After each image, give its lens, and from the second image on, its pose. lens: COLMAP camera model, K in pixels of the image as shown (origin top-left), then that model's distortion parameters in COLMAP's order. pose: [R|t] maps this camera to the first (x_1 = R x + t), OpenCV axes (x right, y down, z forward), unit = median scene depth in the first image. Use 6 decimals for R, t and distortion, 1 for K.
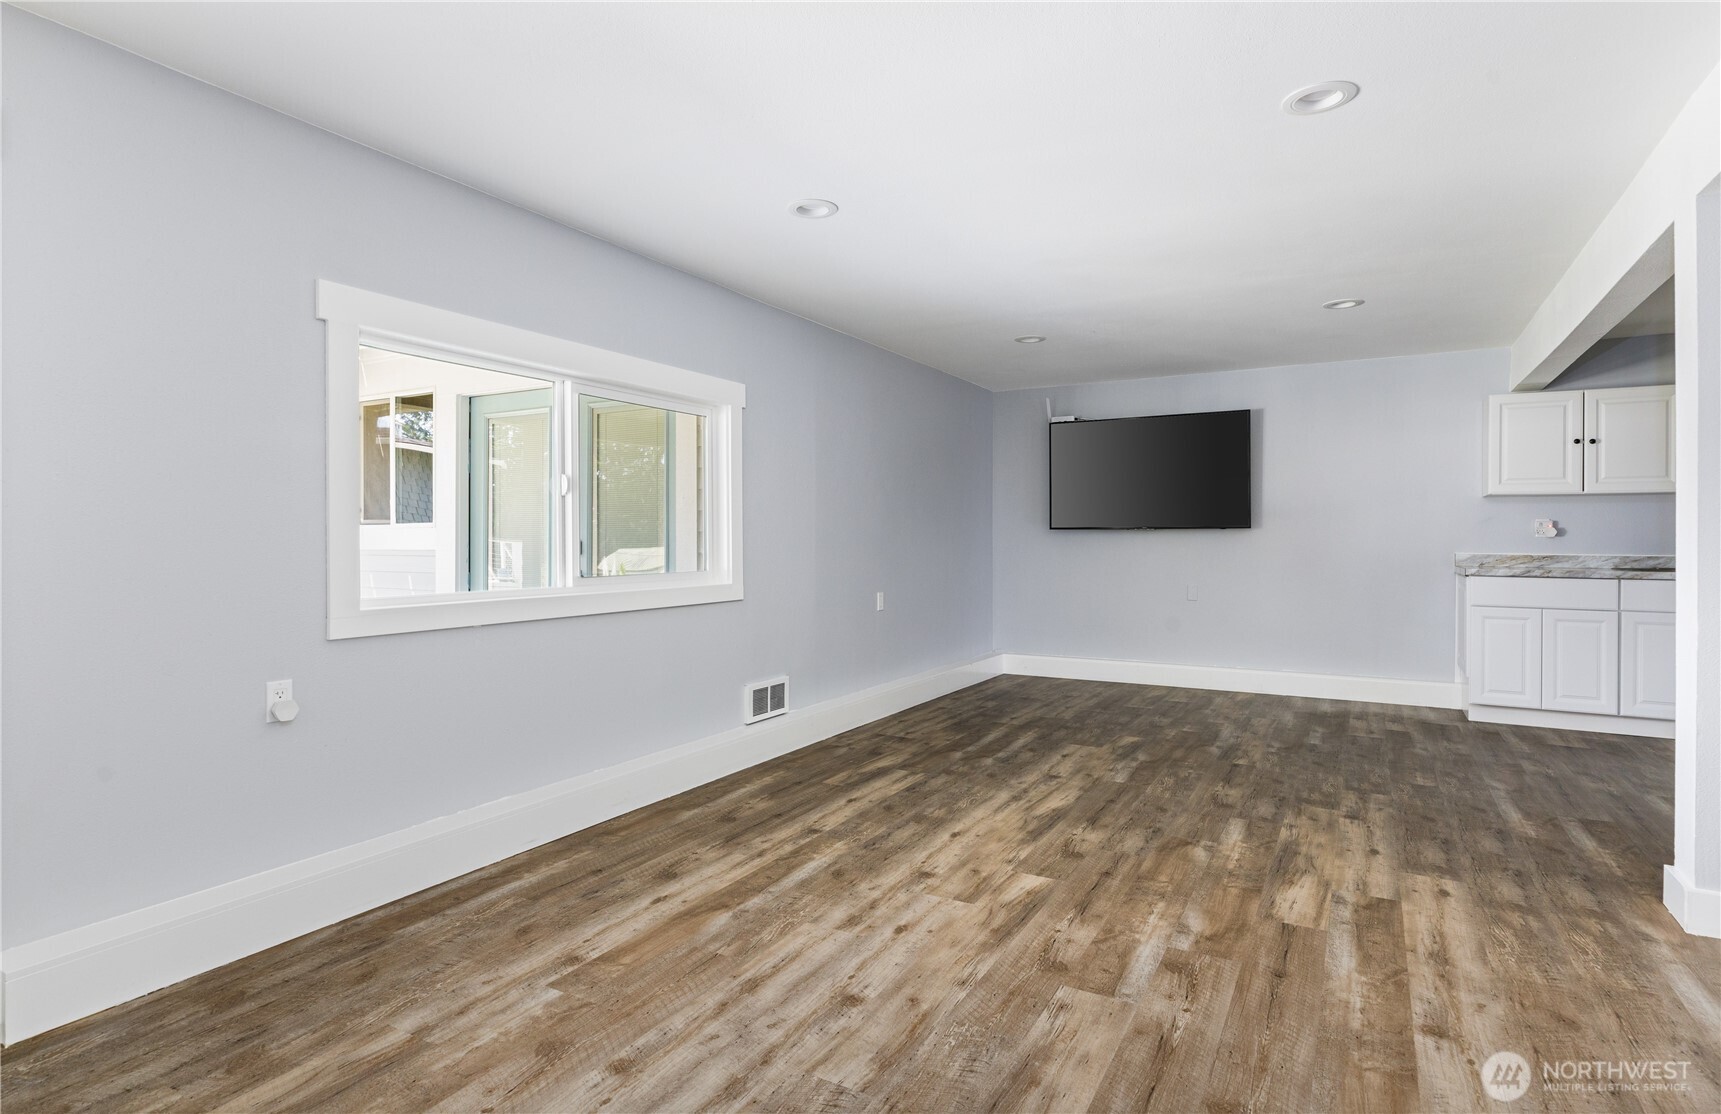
lens RADIAL K [[910.0, 0, 858.8], [0, 910.0, 546.1], [0, 0, 1]] dist [0.000449, -0.000266]
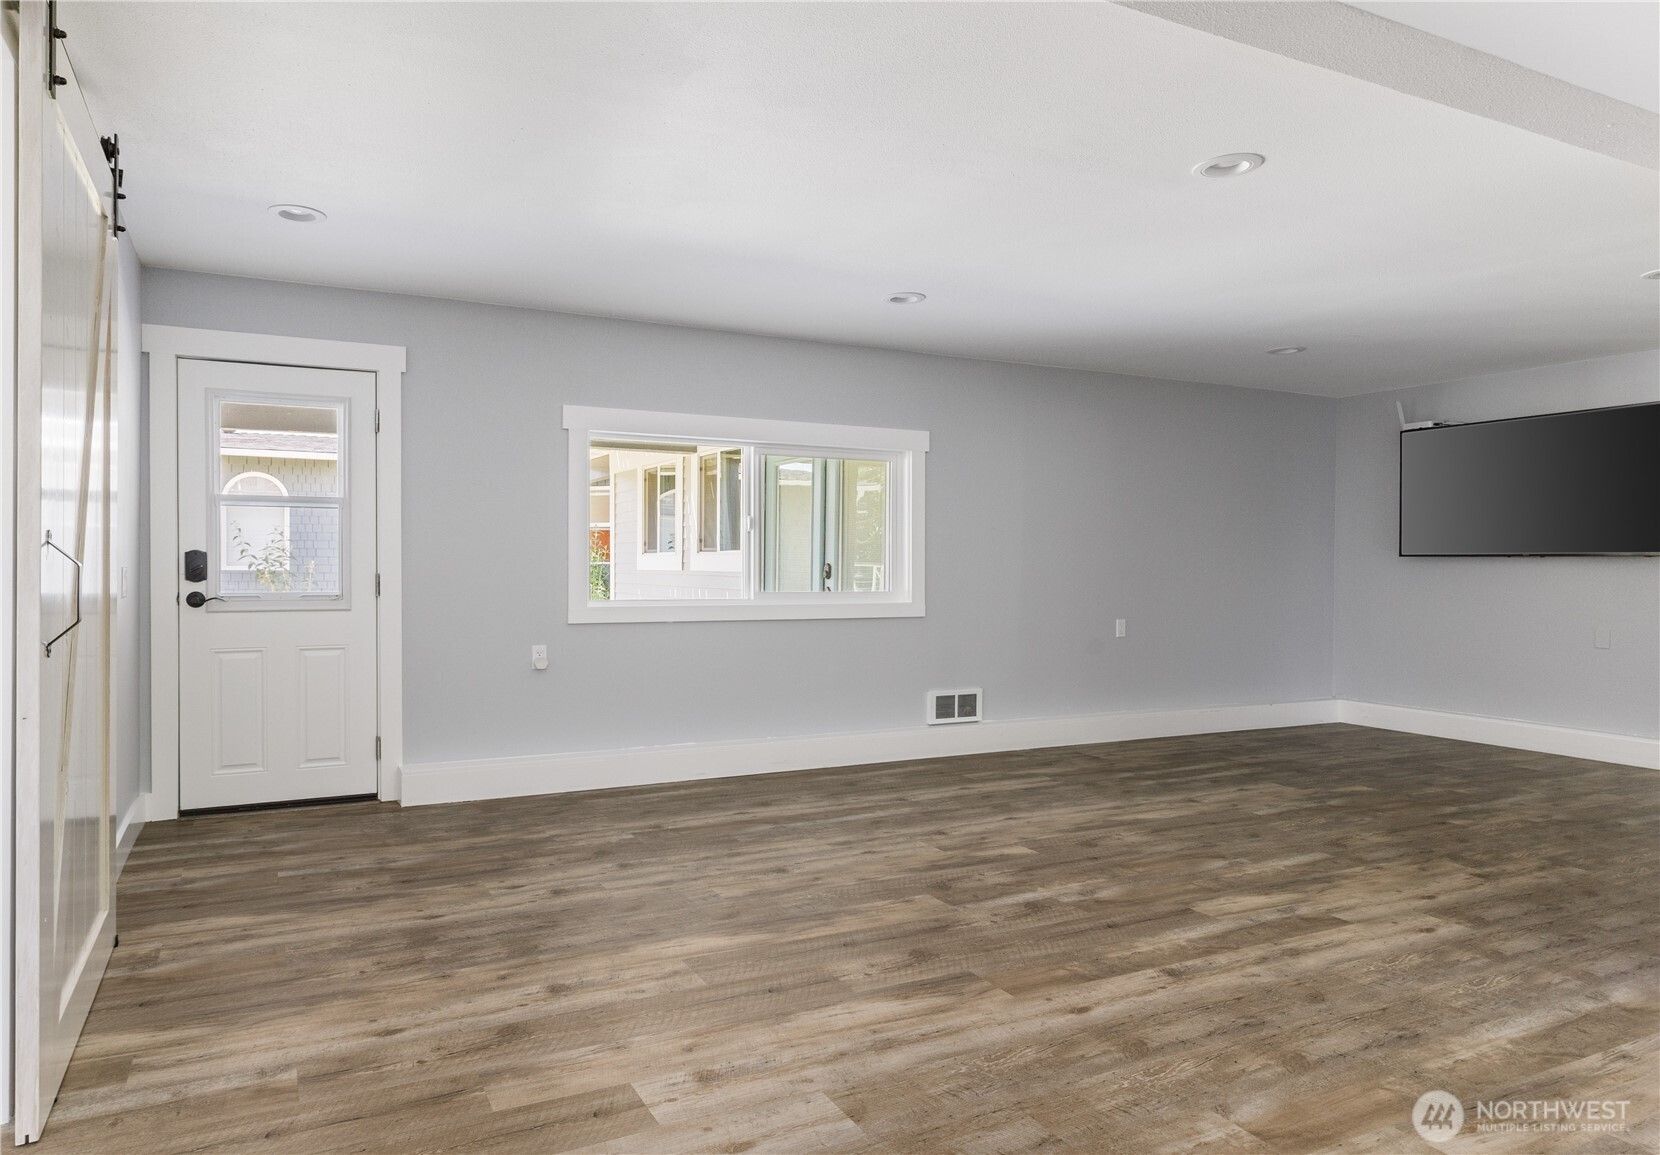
lens RADIAL K [[1100.6, 0, 830.0], [0, 1100.6, 575.7], [0, 0, 1]] dist [0.003201, 0.004010]
pose [[0.839842, 0.011448, -0.542710, 0.772464], [-0.010705, 0.999932, 0.004528, 0.001725], [0.542725, 0.002007, 0.839908, -0.358691]]
